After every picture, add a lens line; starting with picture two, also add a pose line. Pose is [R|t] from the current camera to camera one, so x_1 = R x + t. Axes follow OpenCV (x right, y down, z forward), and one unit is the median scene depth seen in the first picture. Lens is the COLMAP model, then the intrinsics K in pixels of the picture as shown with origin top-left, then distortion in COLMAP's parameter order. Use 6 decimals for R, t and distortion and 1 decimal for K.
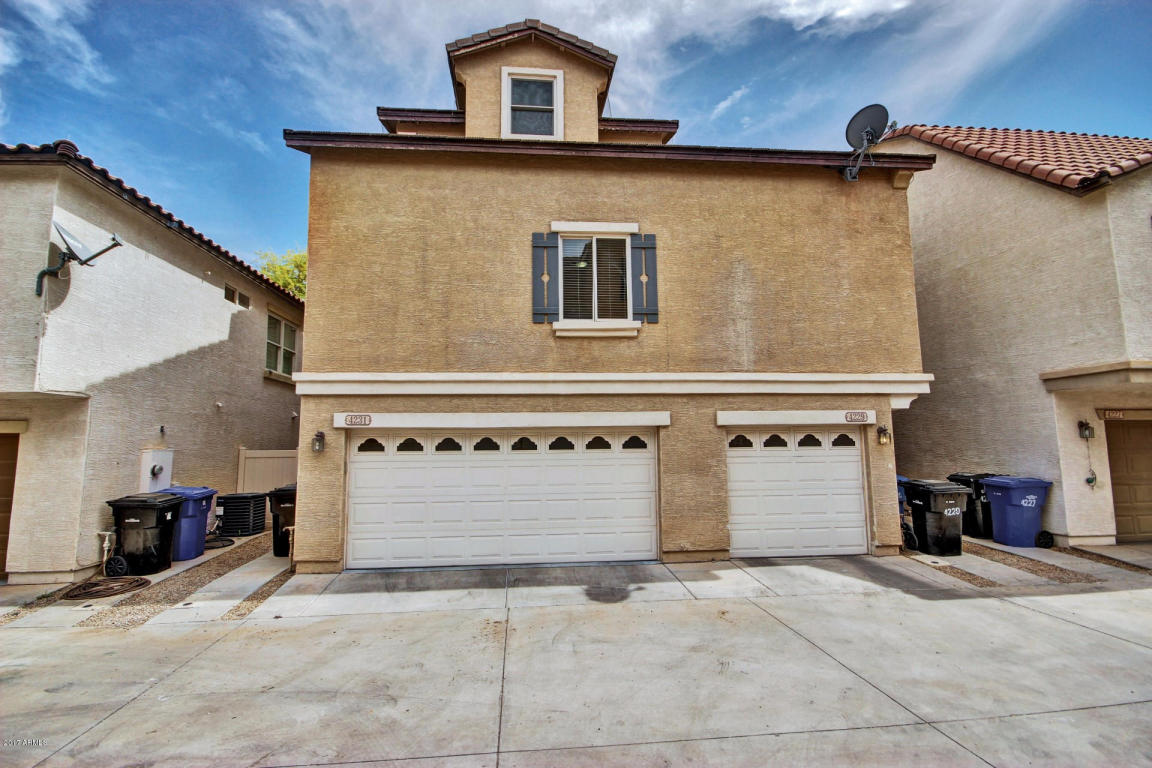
lens RADIAL K [[531.4, 0, 573.2], [0, 531.4, 382.2], [0, 0, 1]] dist [-0.001853, -0.001392]
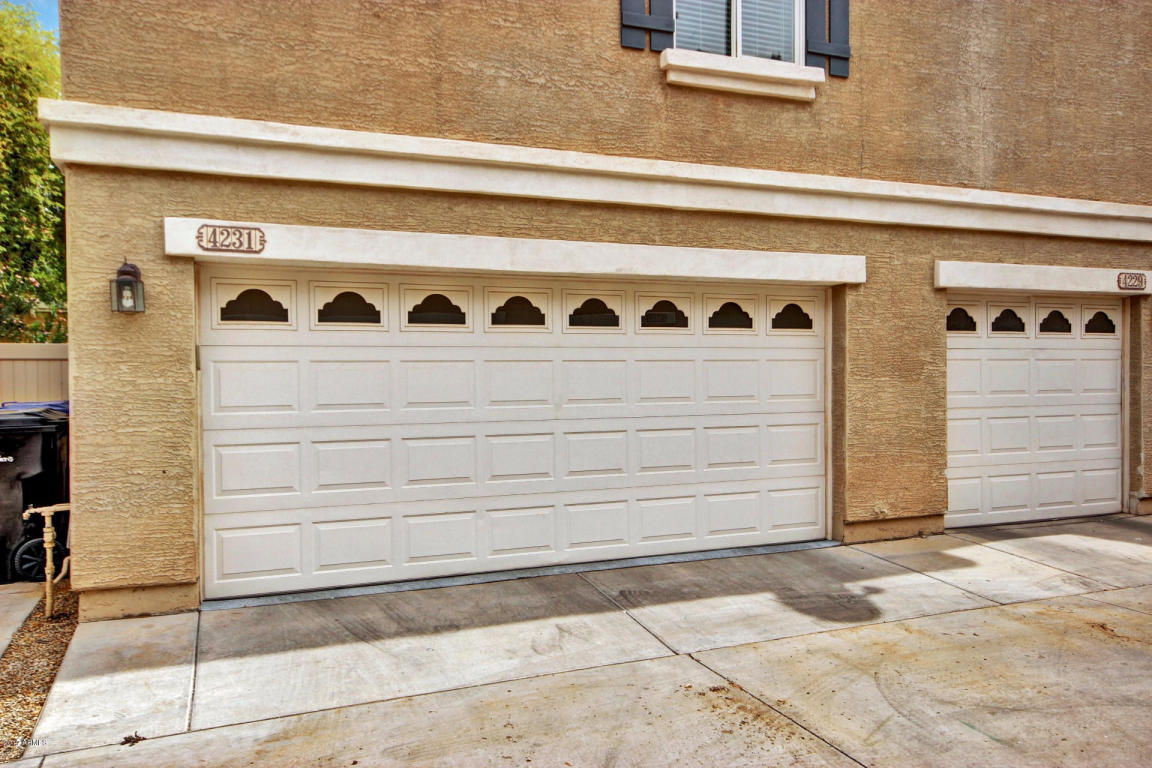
lens RADIAL K [[850.6, 0, 573.6], [0, 850.6, 380.1], [0, 0, 1]] dist [0.009216, 0.018448]
pose [[0.957012, 0.000234, 0.290050, -0.331013], [-0.035158, 0.992720, 0.115201, 0.090036], [-0.287911, -0.120446, 0.950053, 0.290004]]
